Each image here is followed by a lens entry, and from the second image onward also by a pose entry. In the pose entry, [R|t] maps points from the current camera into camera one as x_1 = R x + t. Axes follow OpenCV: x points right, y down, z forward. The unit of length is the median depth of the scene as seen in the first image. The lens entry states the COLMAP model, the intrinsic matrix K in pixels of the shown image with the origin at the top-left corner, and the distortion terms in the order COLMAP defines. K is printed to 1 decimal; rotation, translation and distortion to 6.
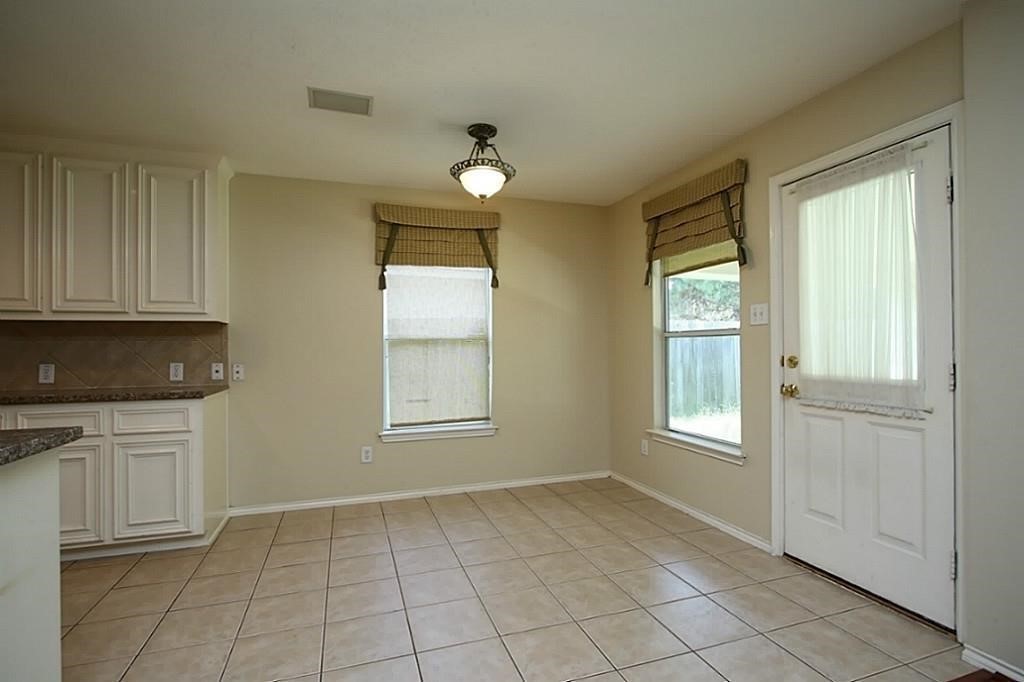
lens RADIAL K [[488.5, 0, 511.9], [0, 488.5, 344.2], [0, 0, 1]] dist [-0.014952, 0.000231]
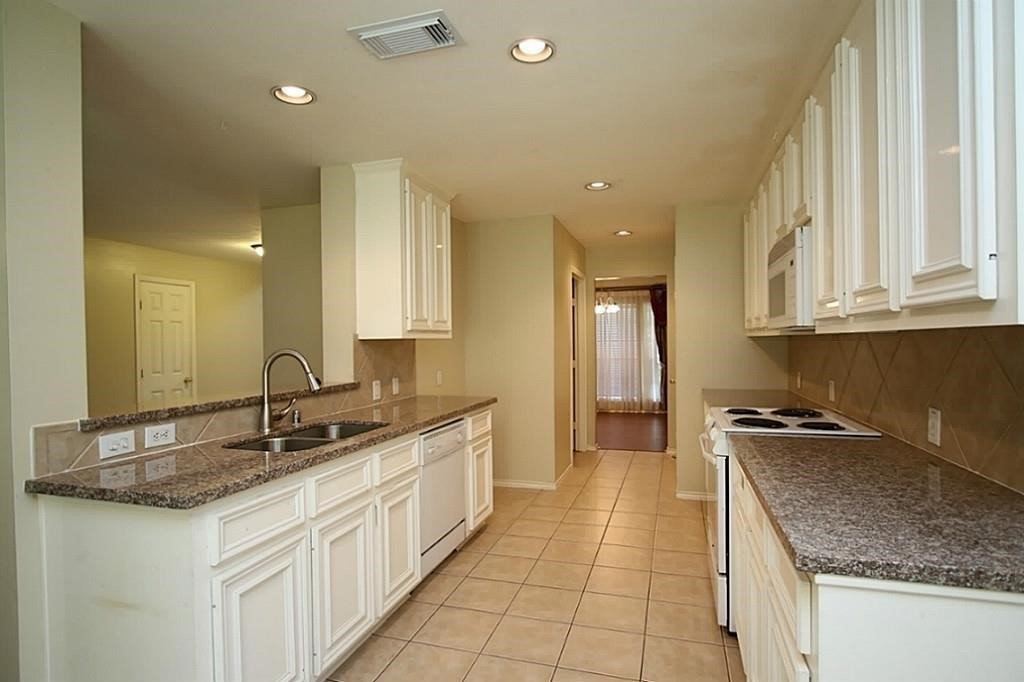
lens RADIAL K [[530.5, 0, 511.8], [0, 530.5, 343.9], [0, 0, 1]] dist [-0.015082, 0.000020]
pose [[-0.578415, 0.018530, -0.815532, -0.199319], [0.022762, 0.999719, 0.006571, -0.042788], [0.815425, -0.014762, -0.578674, 0.884775]]
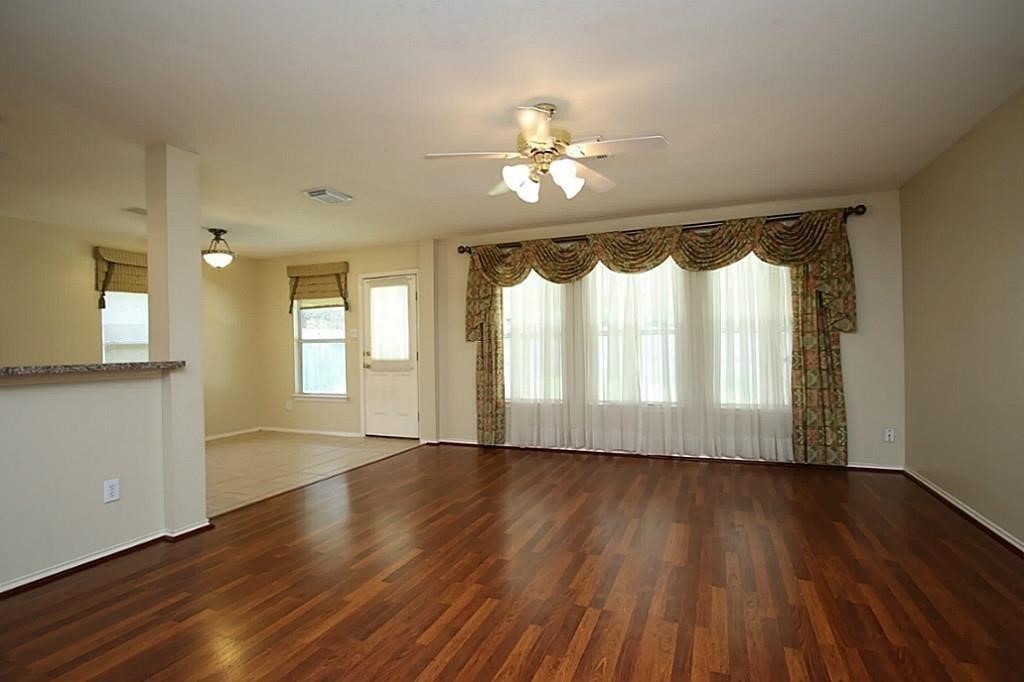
lens RADIAL K [[502.8, 0, 514.6], [0, 502.8, 346.0], [0, 0, 1]] dist [-0.016633, 0.000448]
pose [[0.654181, -0.007444, 0.756301, -0.637623], [0.005982, 0.999971, 0.004668, -0.007070], [-0.756314, 0.001471, 0.654207, -0.904404]]
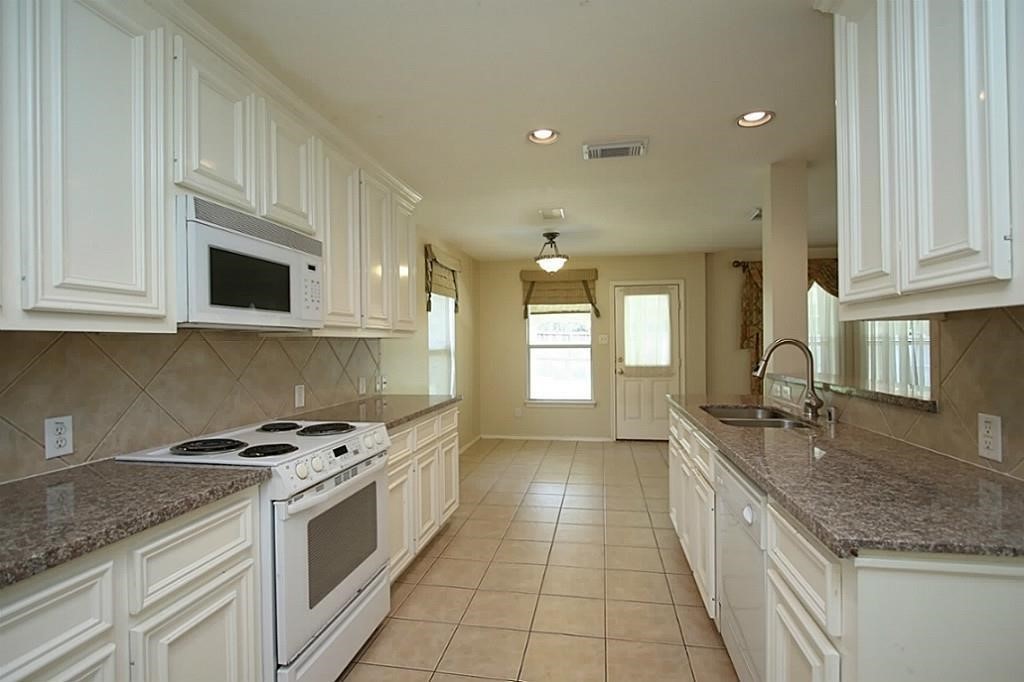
lens RADIAL K [[488.5, 0, 511.9], [0, 488.5, 344.2], [0, 0, 1]] dist [-0.014952, 0.000231]
pose [[0.486007, 0.001497, 0.873954, -1.429121], [-0.003117, 0.999995, 0.000020, -0.031917], [-0.873950, -0.002734, 0.486009, 0.220401]]
